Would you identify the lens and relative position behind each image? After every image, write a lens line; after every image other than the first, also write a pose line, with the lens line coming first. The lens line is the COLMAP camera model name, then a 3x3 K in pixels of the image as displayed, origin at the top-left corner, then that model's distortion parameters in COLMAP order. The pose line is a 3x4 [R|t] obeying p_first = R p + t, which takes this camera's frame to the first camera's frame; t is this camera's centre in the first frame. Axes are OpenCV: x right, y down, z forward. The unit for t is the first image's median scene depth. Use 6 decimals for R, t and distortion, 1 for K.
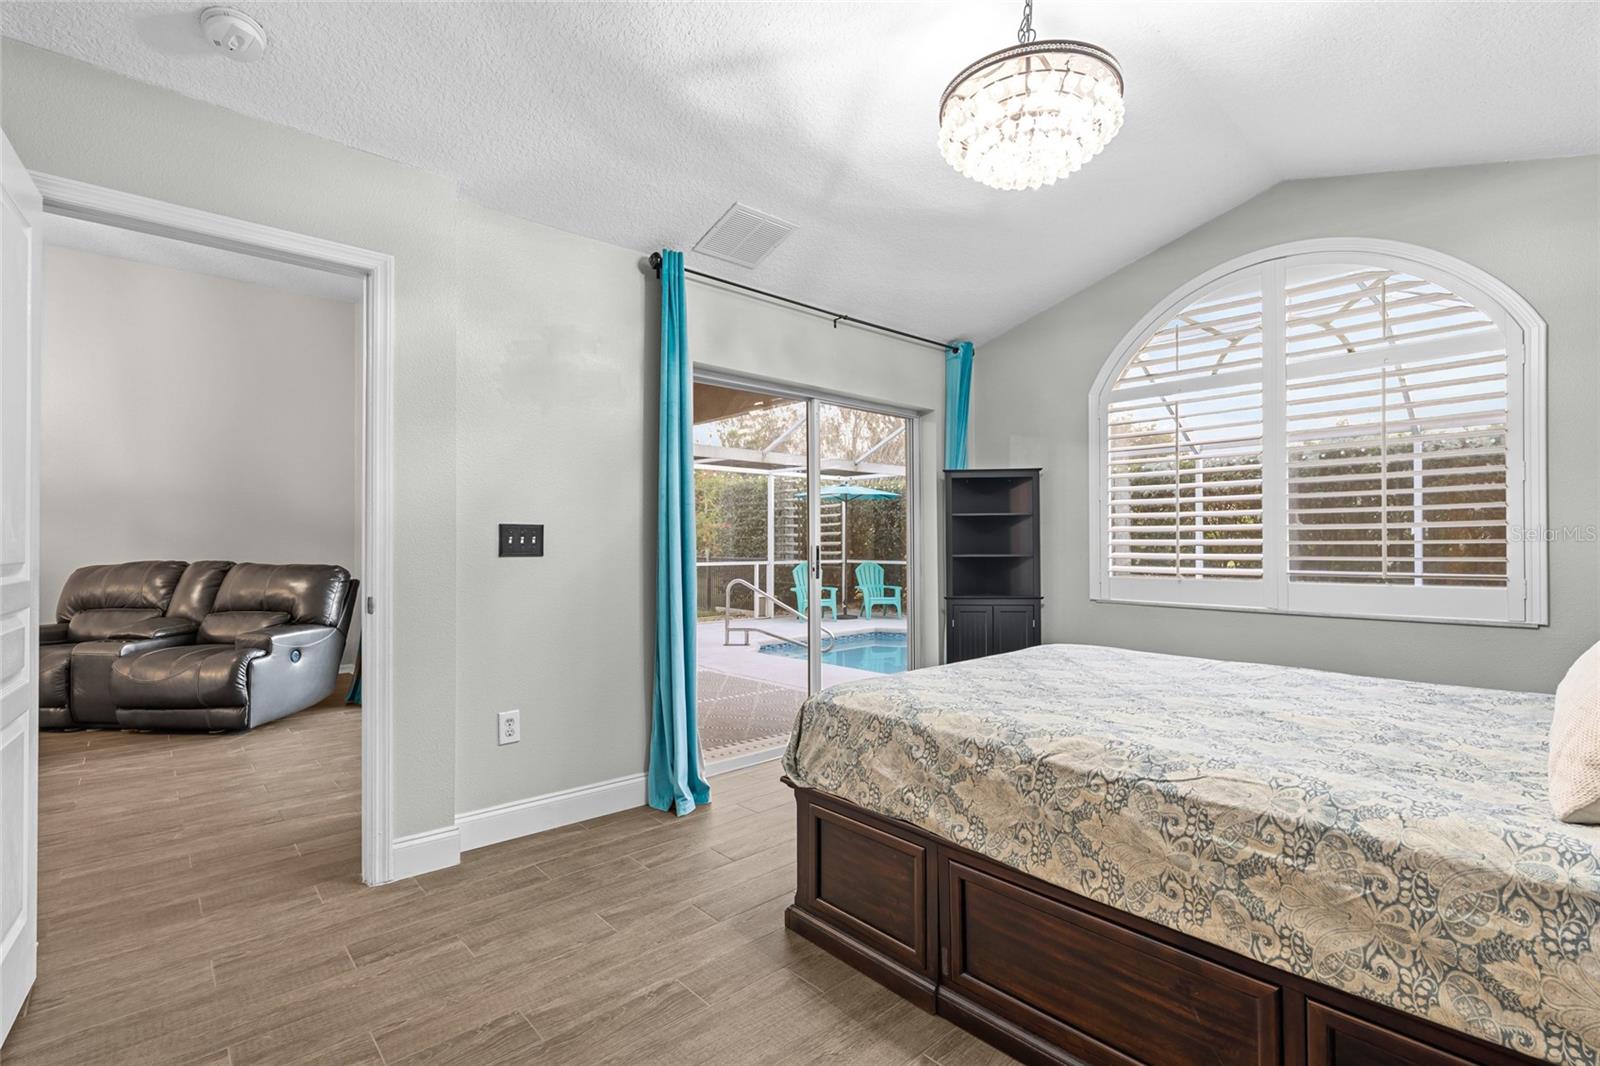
lens RADIAL K [[722.8, 0, 799.3], [0, 722.8, 536.8], [0, 0, 1]] dist [-0.004308, 0.000763]
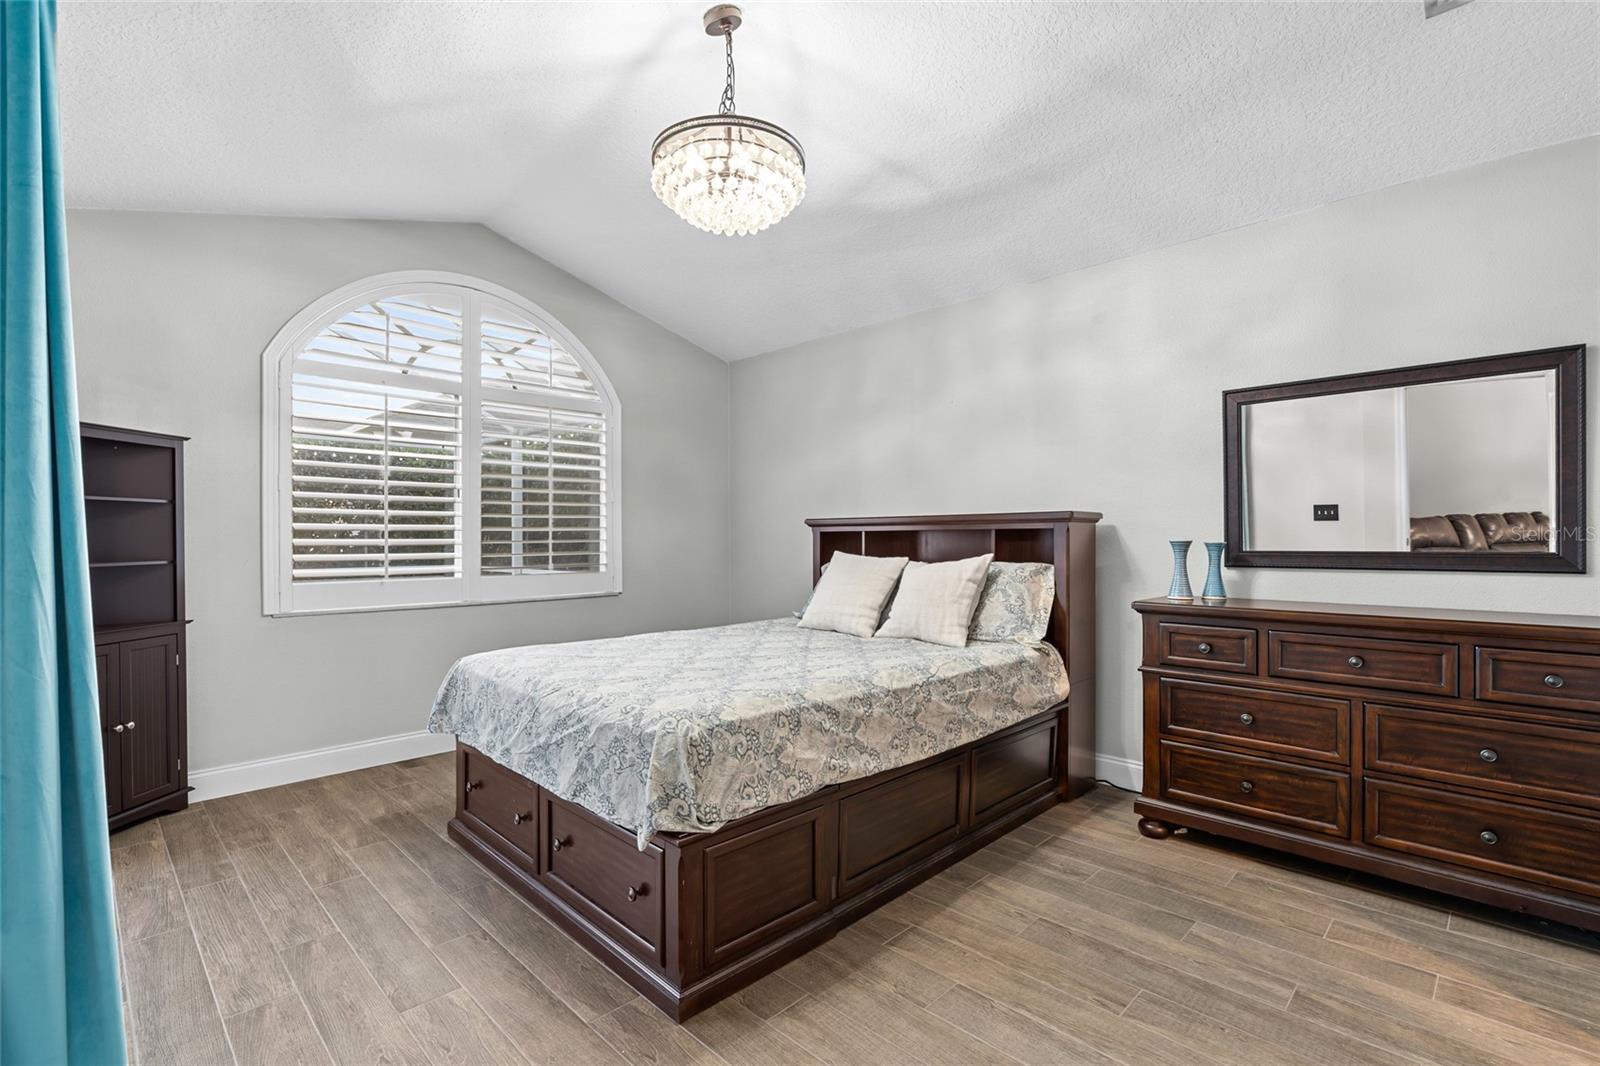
lens RADIAL K [[722.8, 0, 799.3], [0, 722.8, 536.8], [0, 0, 1]] dist [-0.004308, 0.000763]
pose [[-0.035236, 0.002672, 0.999375, -0.970887], [-0.005898, 0.999978, -0.002881, -0.000354], [-0.999362, -0.005996, -0.035219, 1.054994]]
